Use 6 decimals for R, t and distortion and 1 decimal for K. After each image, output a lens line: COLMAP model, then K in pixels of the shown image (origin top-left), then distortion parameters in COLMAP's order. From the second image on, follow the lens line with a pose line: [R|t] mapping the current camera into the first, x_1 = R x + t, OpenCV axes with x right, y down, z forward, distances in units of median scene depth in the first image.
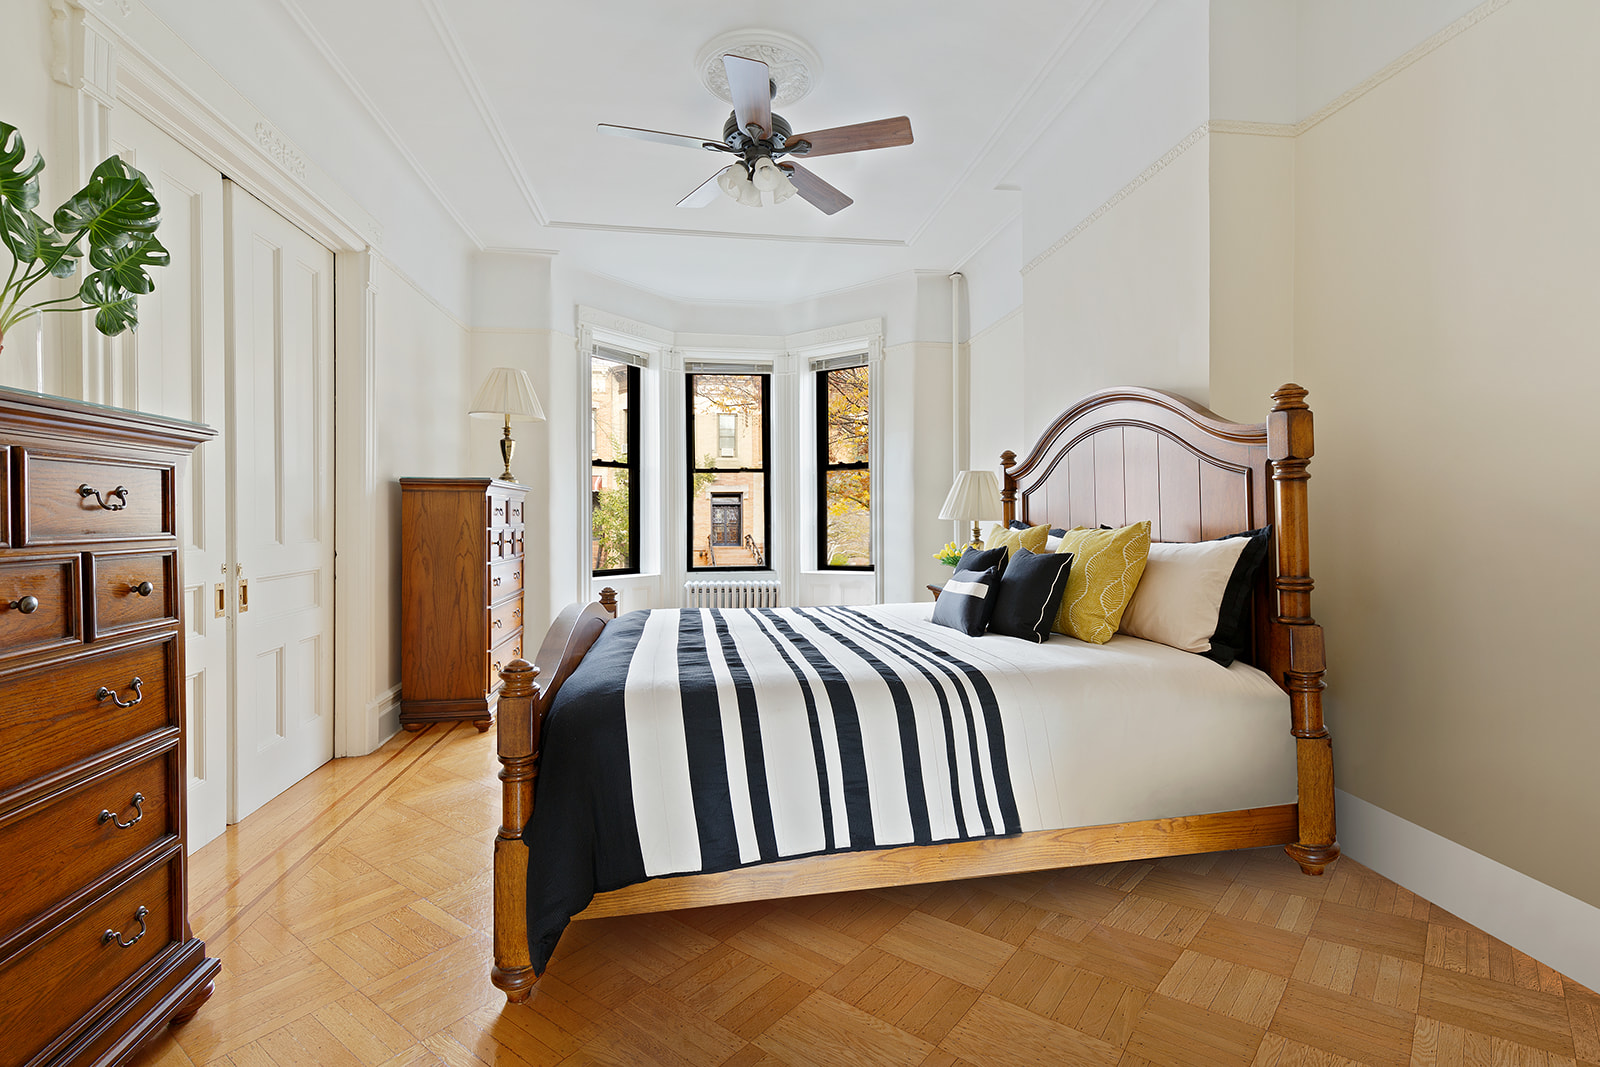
lens RADIAL K [[732.1, 0, 799.0], [0, 732.1, 527.4], [0, 0, 1]] dist [0.022053, 0.000258]
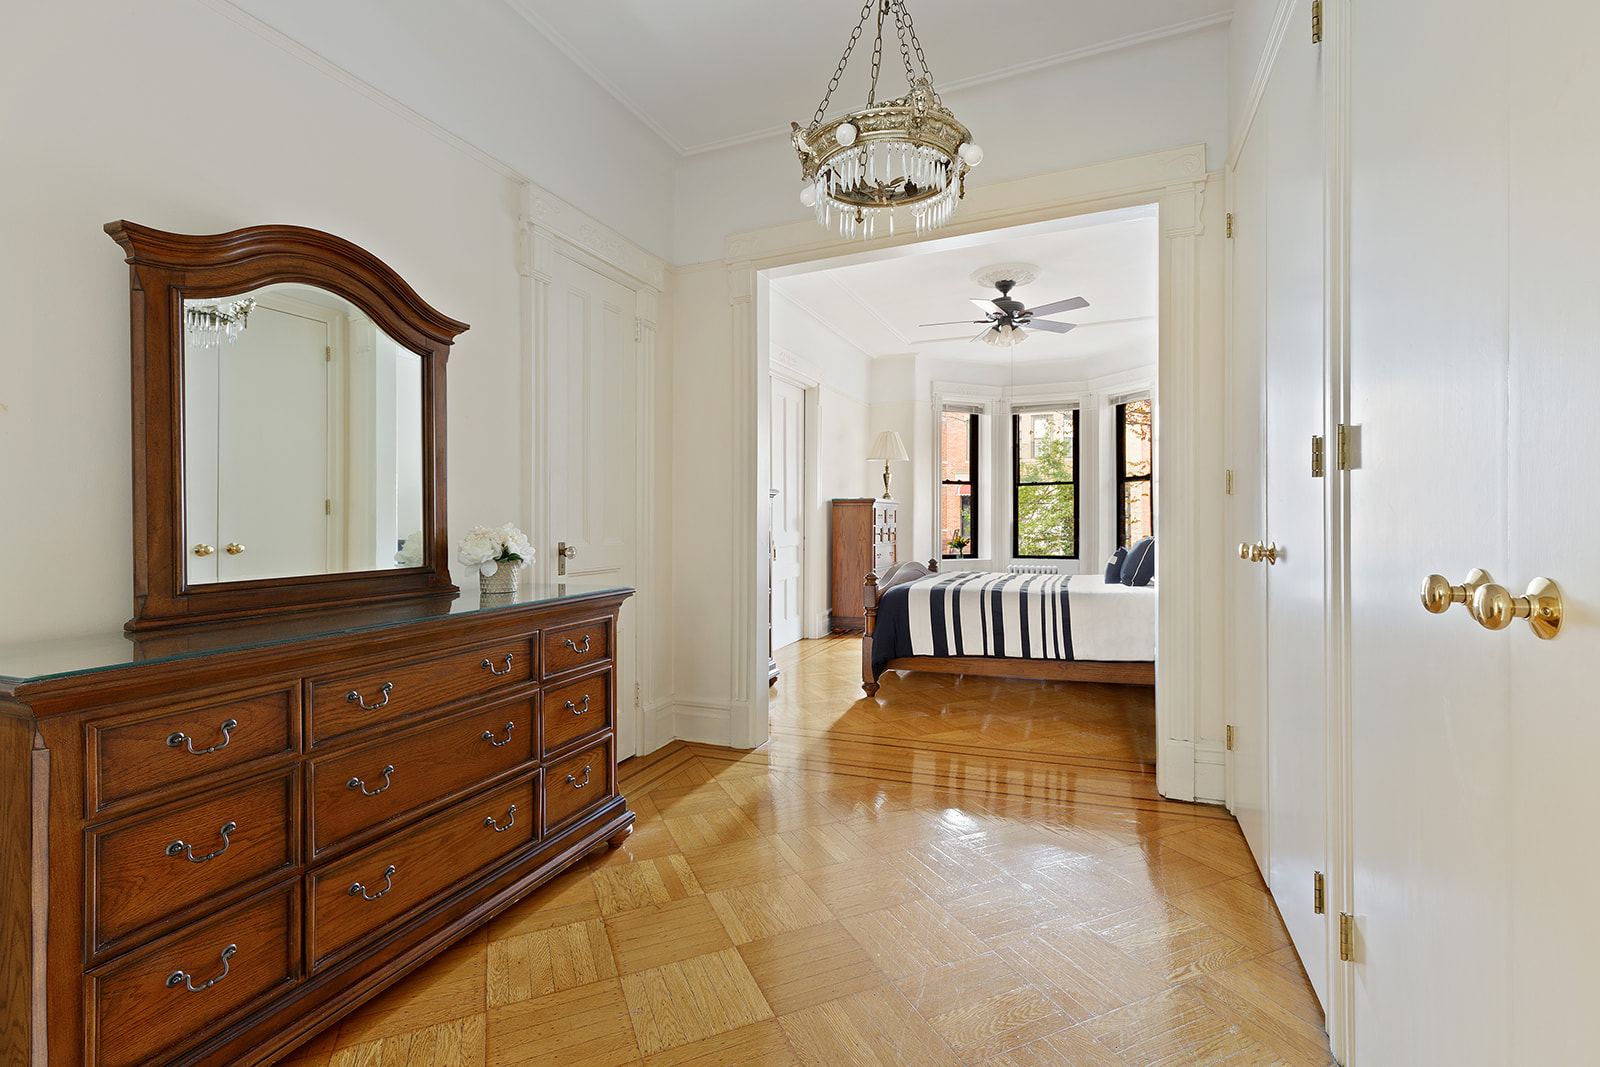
lens RADIAL K [[732.1, 0, 805.9], [0, 732.1, 536.4], [0, 0, 1]] dist [0.022053, 0.000258]
pose [[0.862864, 0.008877, -0.505359, 0.308173], [-0.002708, 0.999913, 0.012940, 0.004304], [0.505429, -0.009797, 0.862812, -0.575011]]
